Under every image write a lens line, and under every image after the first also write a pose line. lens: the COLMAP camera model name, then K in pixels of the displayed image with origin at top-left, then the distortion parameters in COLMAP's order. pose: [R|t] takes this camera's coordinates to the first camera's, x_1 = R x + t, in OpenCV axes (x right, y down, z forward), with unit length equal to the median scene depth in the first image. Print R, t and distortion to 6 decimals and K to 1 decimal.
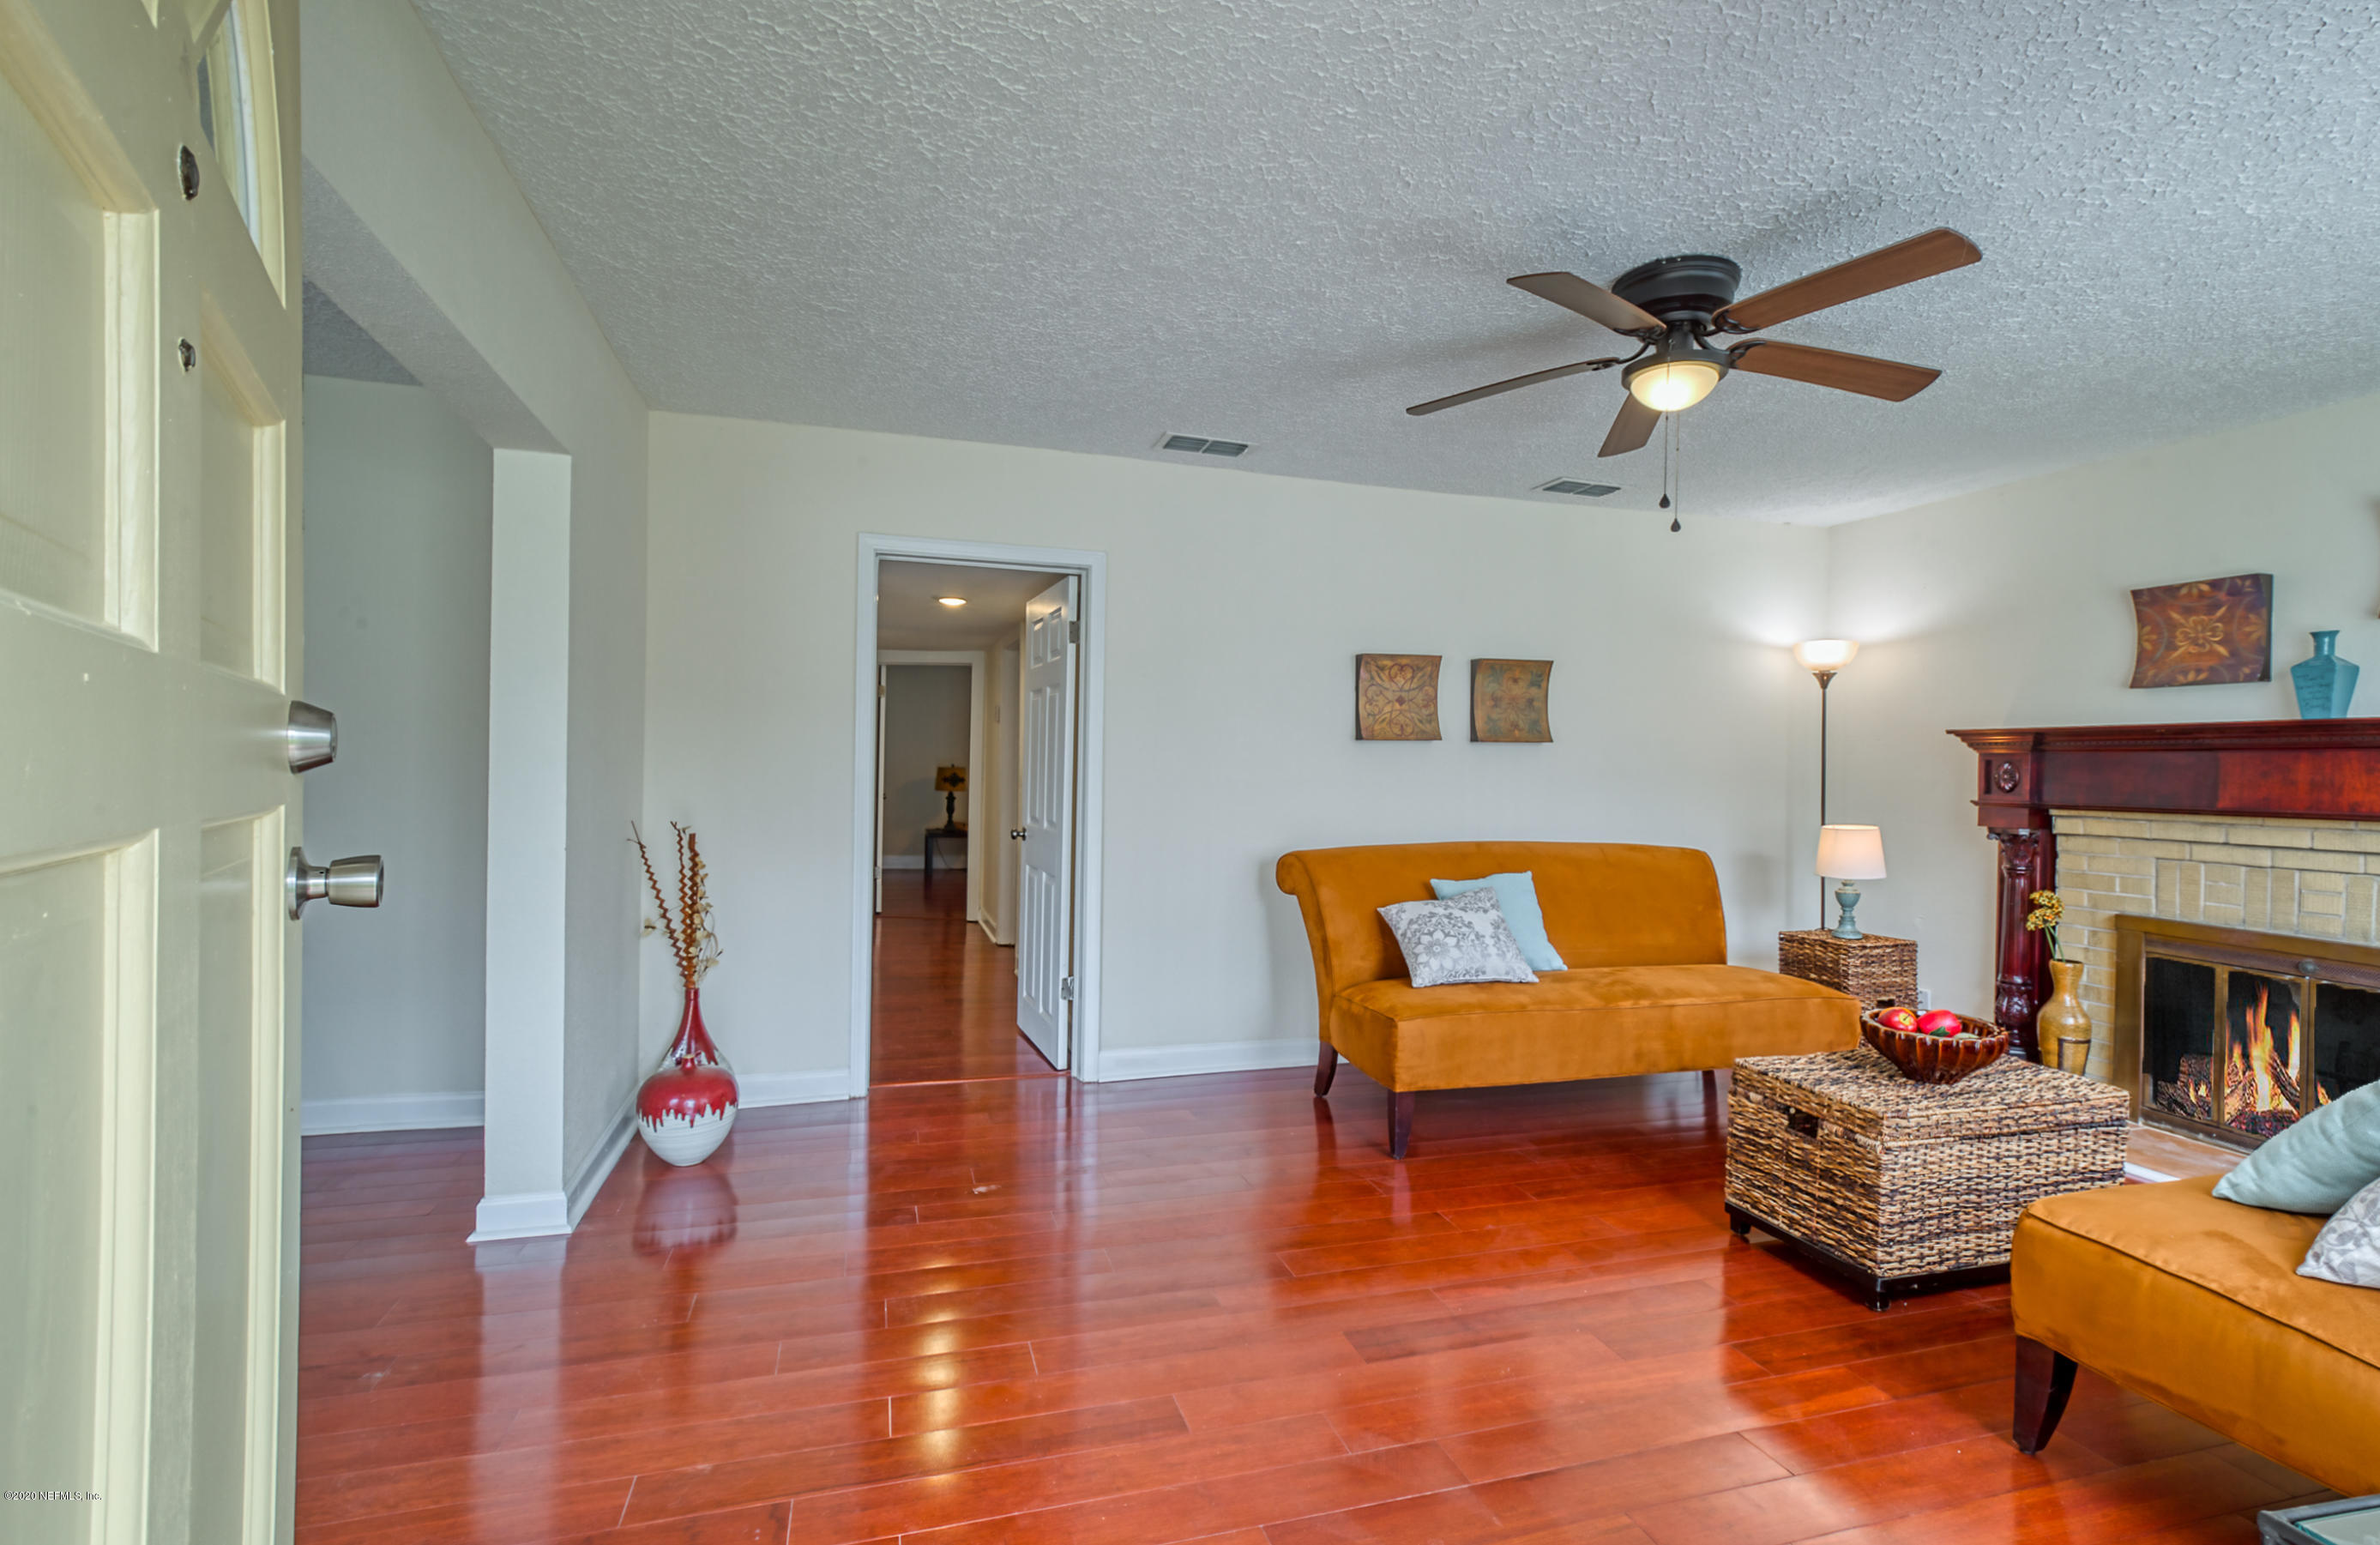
lens RADIAL K [[1070.5, 0, 1144.1], [0, 1070.5, 775.3], [0, 0, 1]] dist [0.002222, 0.001953]
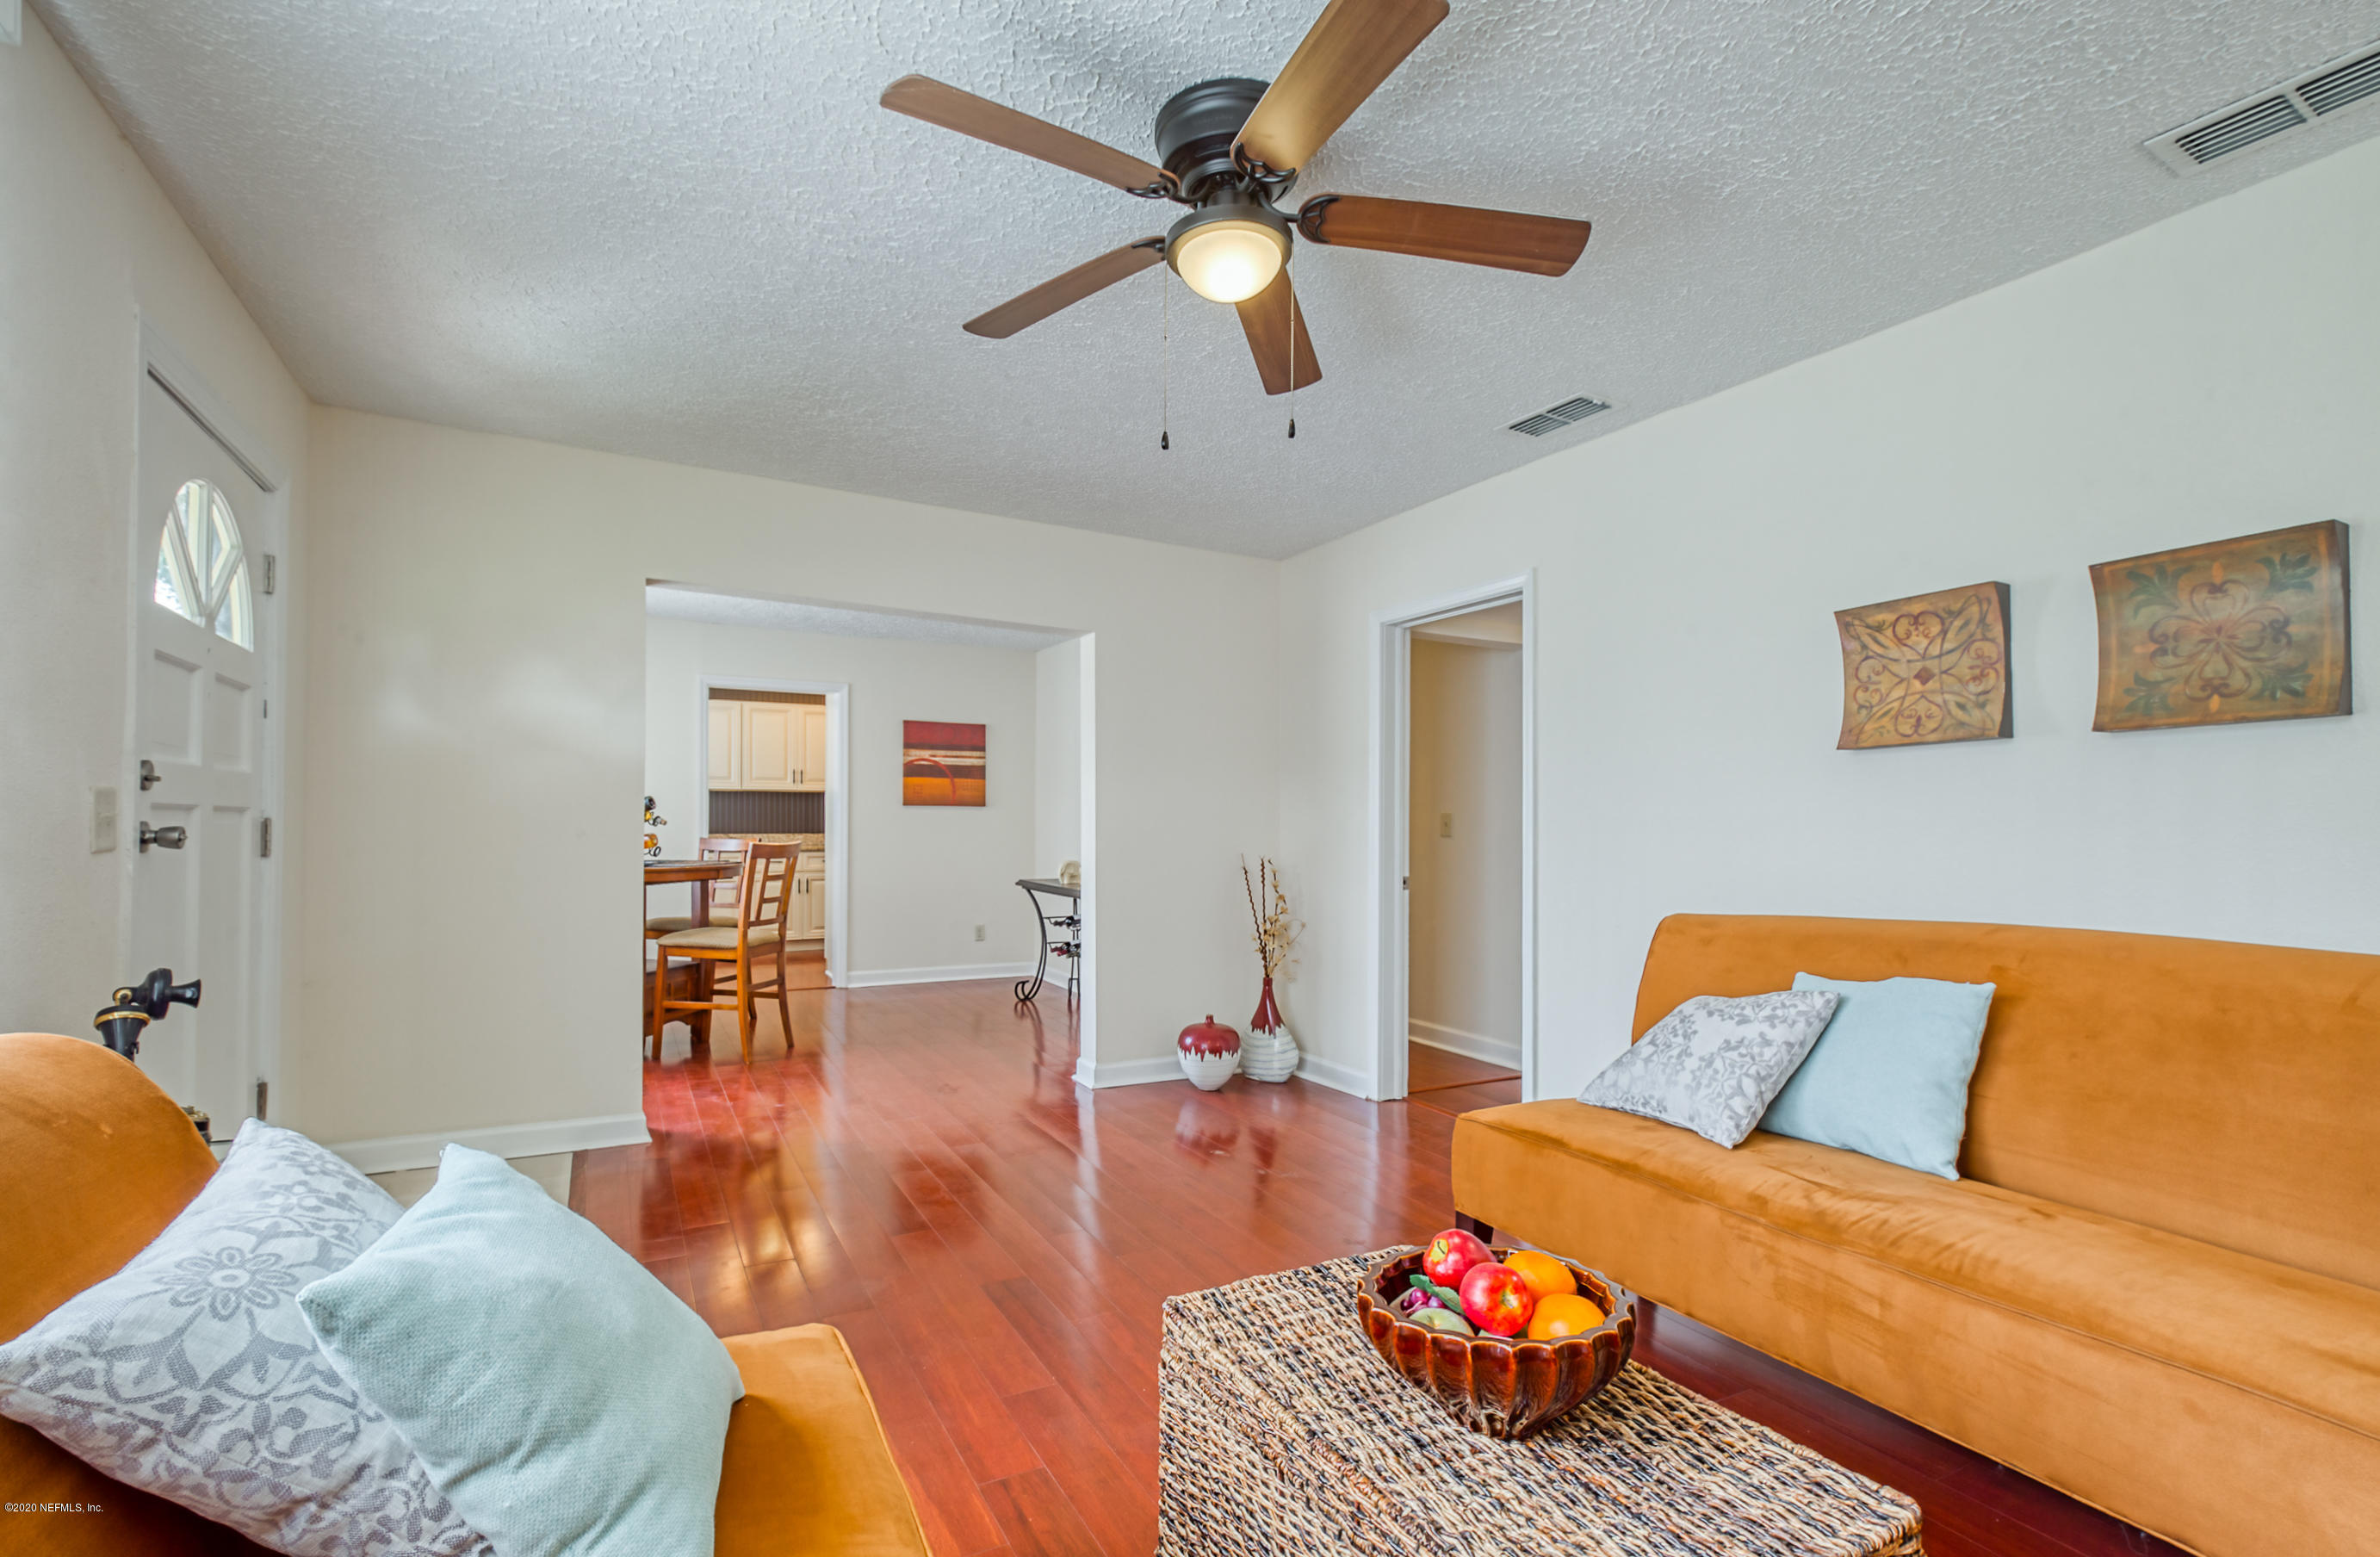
lens RADIAL K [[1070.4, 0, 1142.7], [0, 1070.4, 827.6], [0, 0, 1]] dist [0.002222, 0.001953]
pose [[0.186273, -0.015351, -0.982378, 0.729363], [-0.016558, 0.999687, -0.018761, 0.030298], [0.982359, 0.019761, 0.185960, 0.478730]]
